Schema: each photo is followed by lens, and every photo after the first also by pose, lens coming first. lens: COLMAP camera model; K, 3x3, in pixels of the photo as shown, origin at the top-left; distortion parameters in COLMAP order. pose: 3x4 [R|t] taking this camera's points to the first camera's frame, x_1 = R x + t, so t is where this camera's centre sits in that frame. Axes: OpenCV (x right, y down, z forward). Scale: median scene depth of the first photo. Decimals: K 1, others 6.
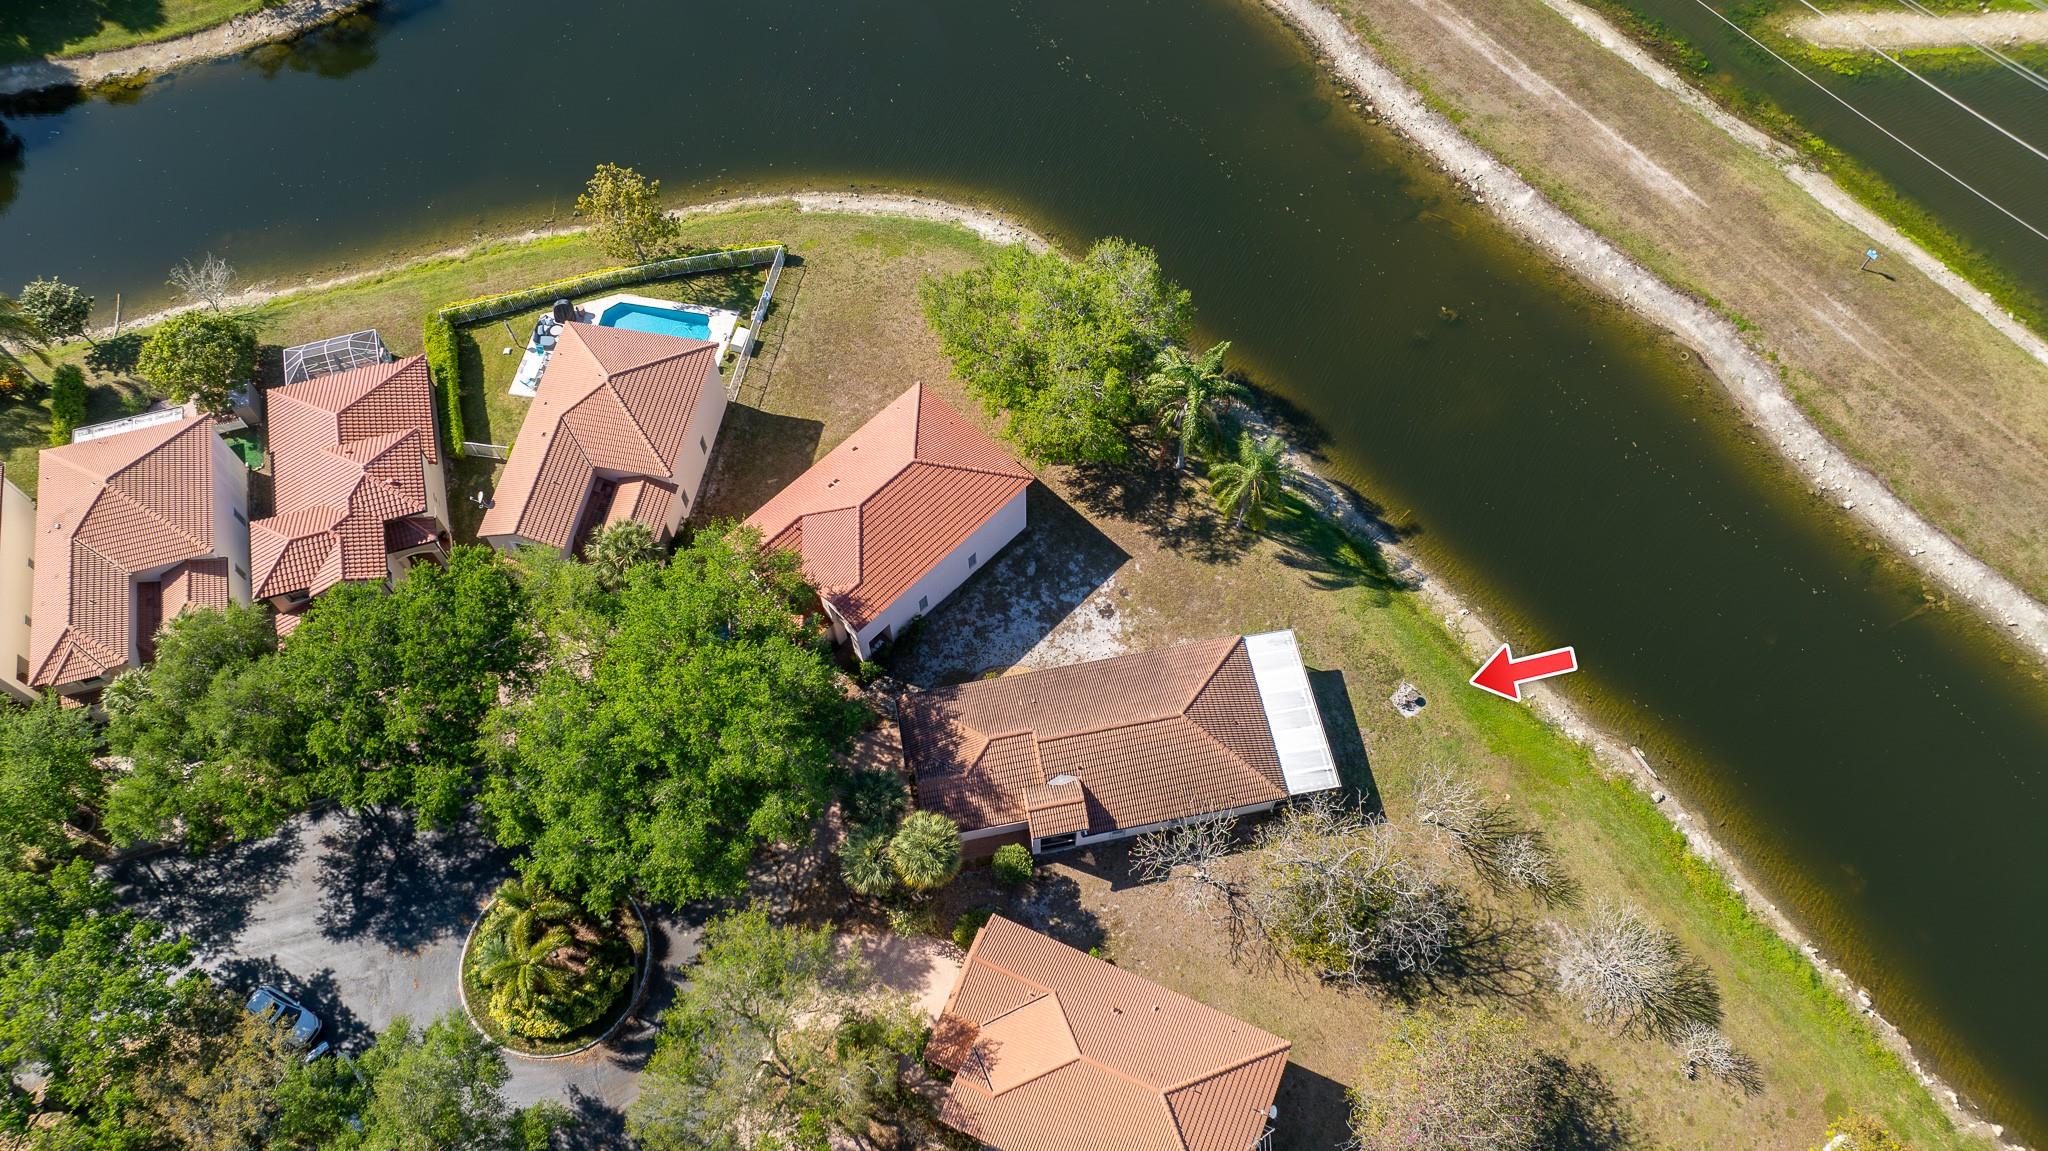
lens RADIAL K [[1447.2, 0, 1024.0], [0, 1447.2, 575.5], [0, 0, 1]] dist [-0.141067, 0.041315]
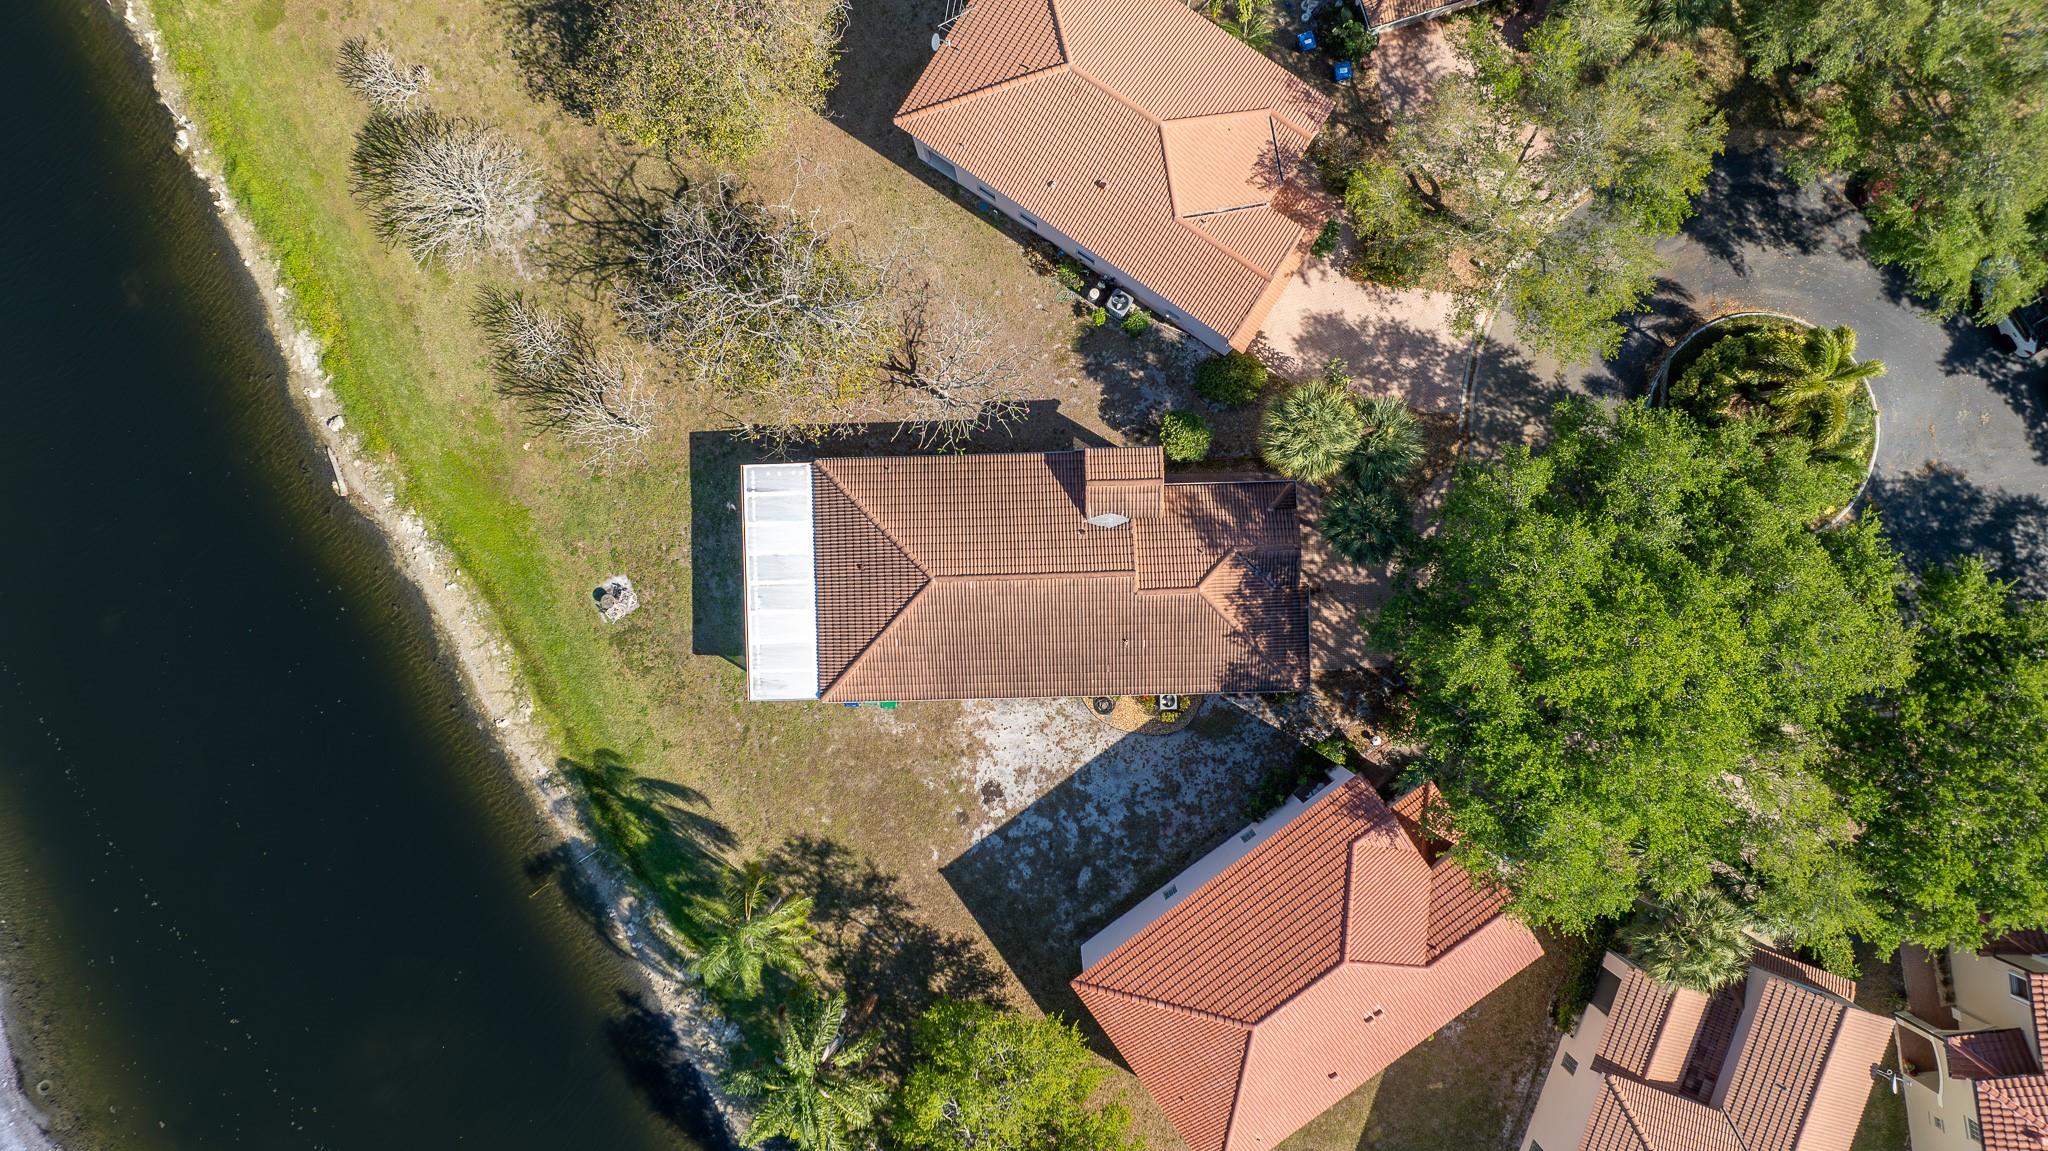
lens RADIAL K [[1429.4, 0, 960.4], [0, 1429.4, 575.0], [0, 0, 1]] dist [-0.074094, 0.002871]
pose [[-0.985489, -0.162854, 0.047863, 0.058890], [0.165845, -0.863725, 0.475894, -0.234575], [-0.036160, 0.476926, 0.878199, 0.345494]]
